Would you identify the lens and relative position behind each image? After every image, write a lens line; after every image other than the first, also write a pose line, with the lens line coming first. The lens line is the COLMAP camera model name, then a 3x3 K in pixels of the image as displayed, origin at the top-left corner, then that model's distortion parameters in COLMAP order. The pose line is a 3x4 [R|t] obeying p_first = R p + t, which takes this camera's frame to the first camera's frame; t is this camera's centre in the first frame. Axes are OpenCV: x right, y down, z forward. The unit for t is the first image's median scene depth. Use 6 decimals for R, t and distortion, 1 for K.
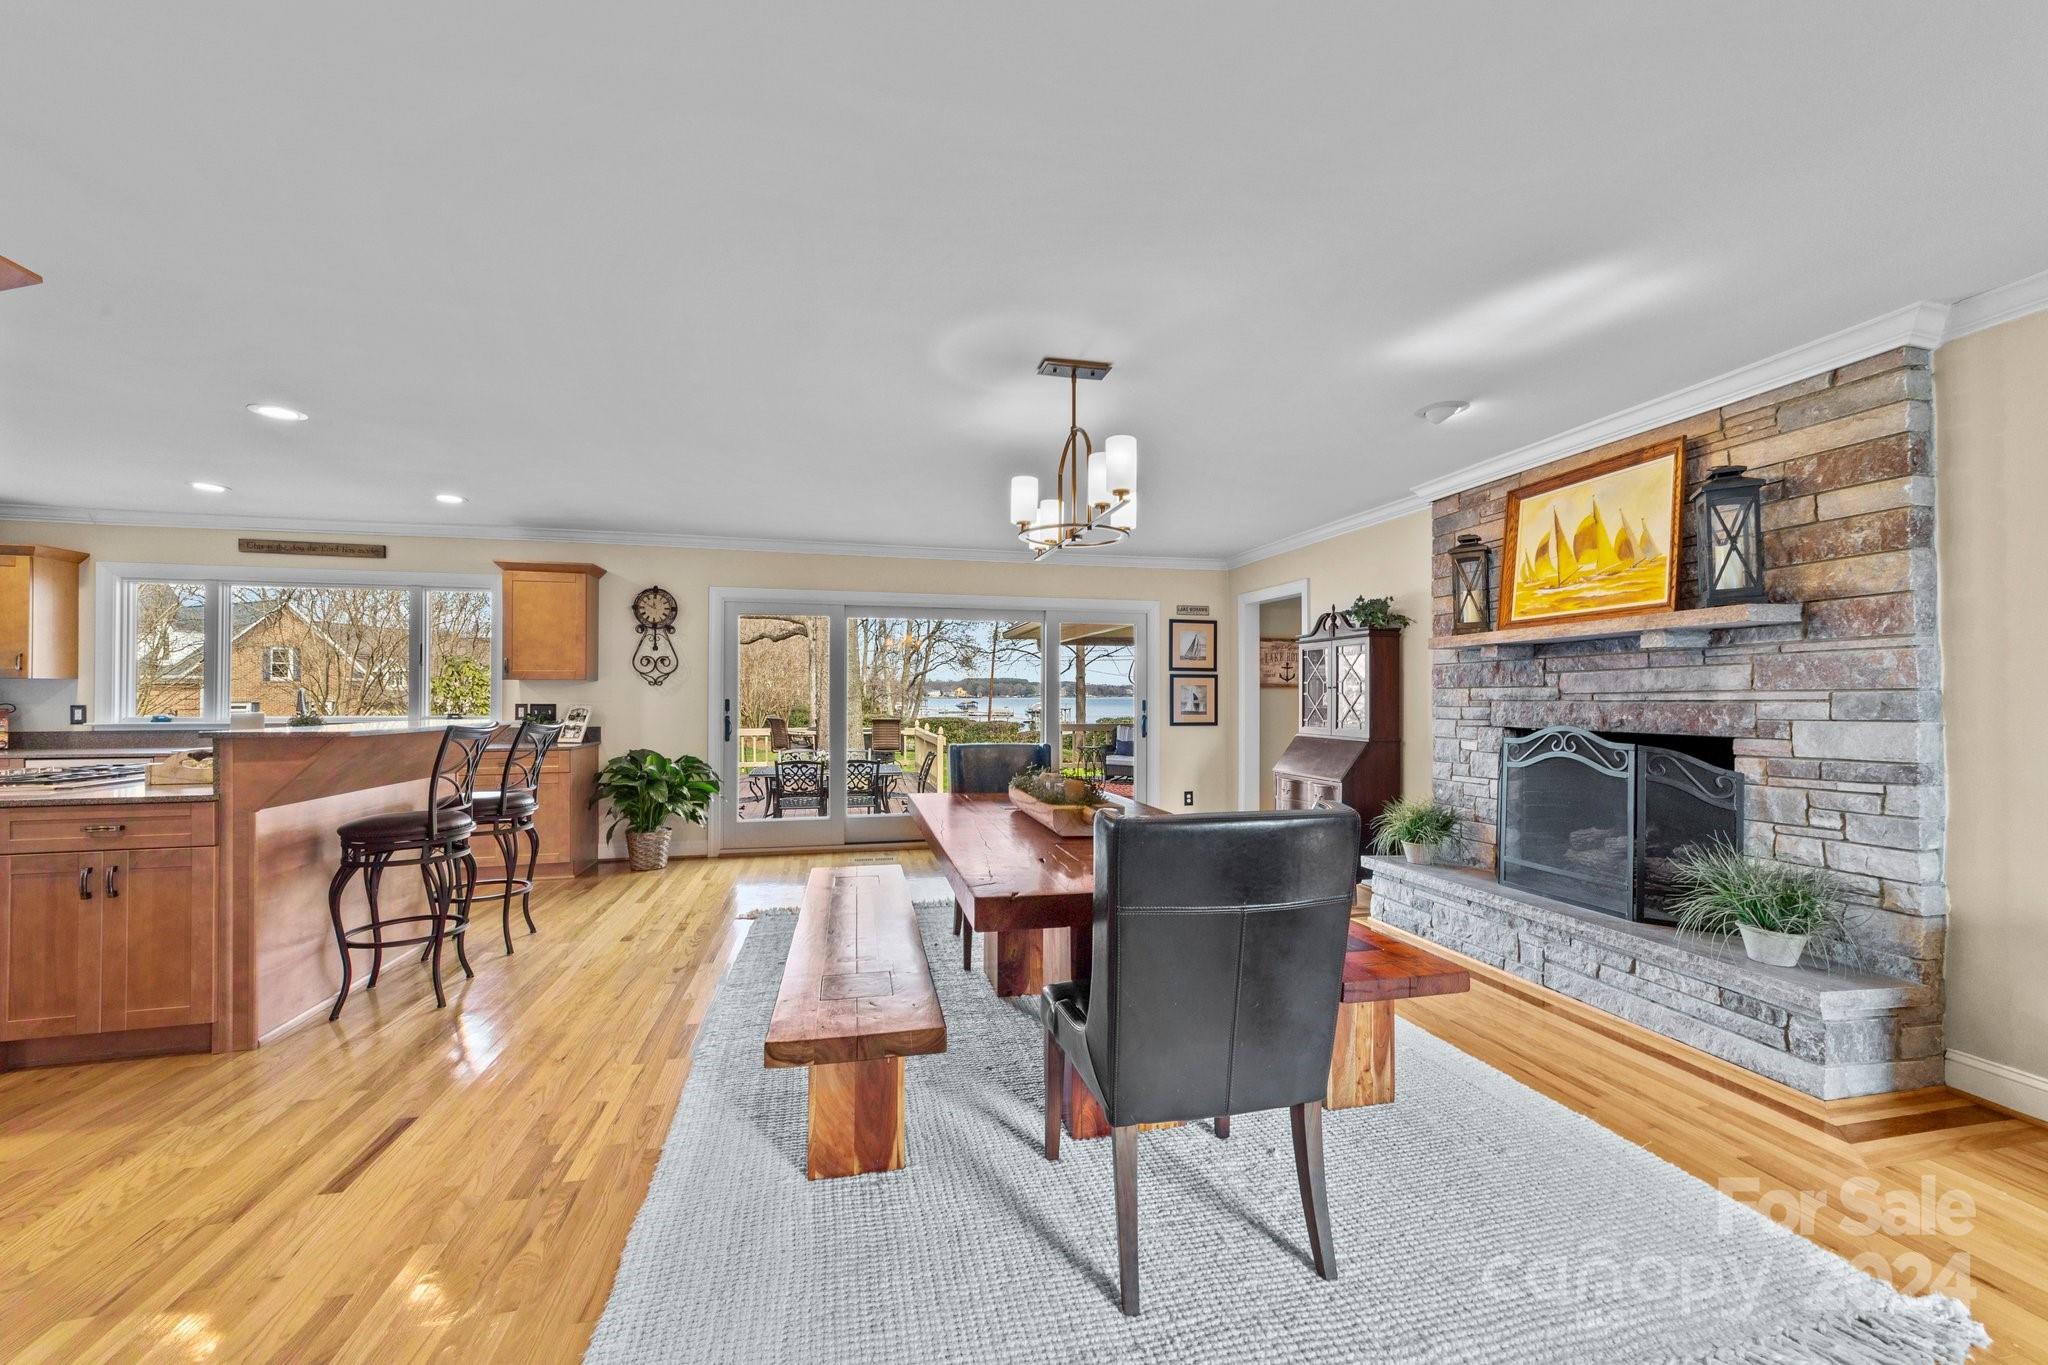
lens RADIAL K [[796.4, 0, 1023.7], [0, 796.4, 688.6], [0, 0, 1]] dist [-0.016831, 0.006704]
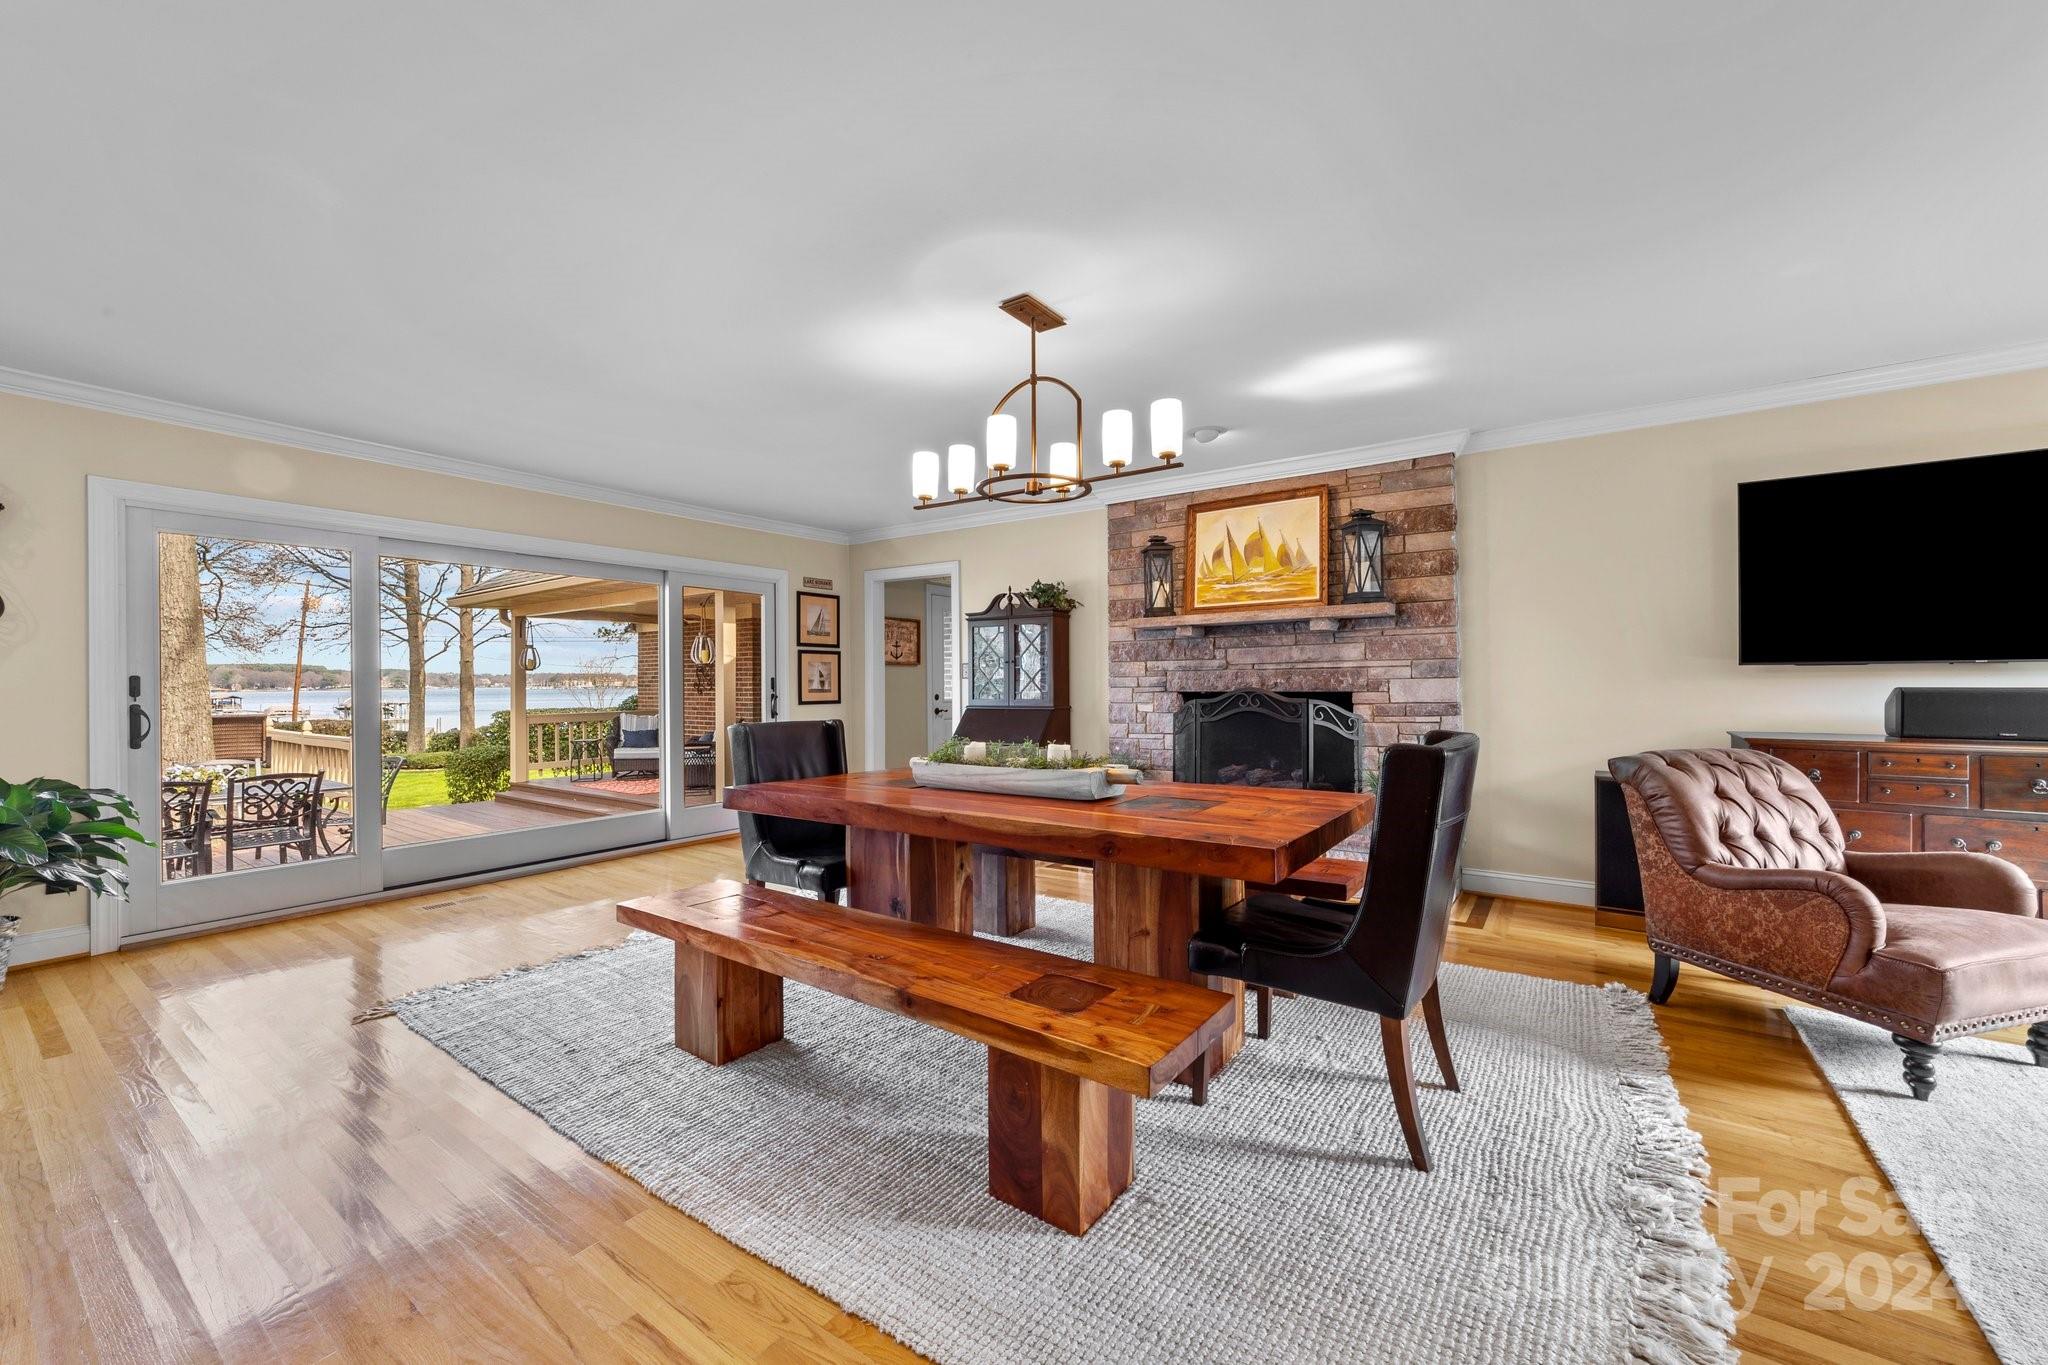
lens RADIAL K [[796.4, 0, 1023.7], [0, 796.4, 688.6], [0, 0, 1]] dist [-0.016831, 0.006704]
pose [[0.743208, -0.009886, 0.668987, -0.459910], [0.000914, 0.999905, 0.013761, 0.027862], [-0.669059, -0.009616, 0.743147, 0.240456]]
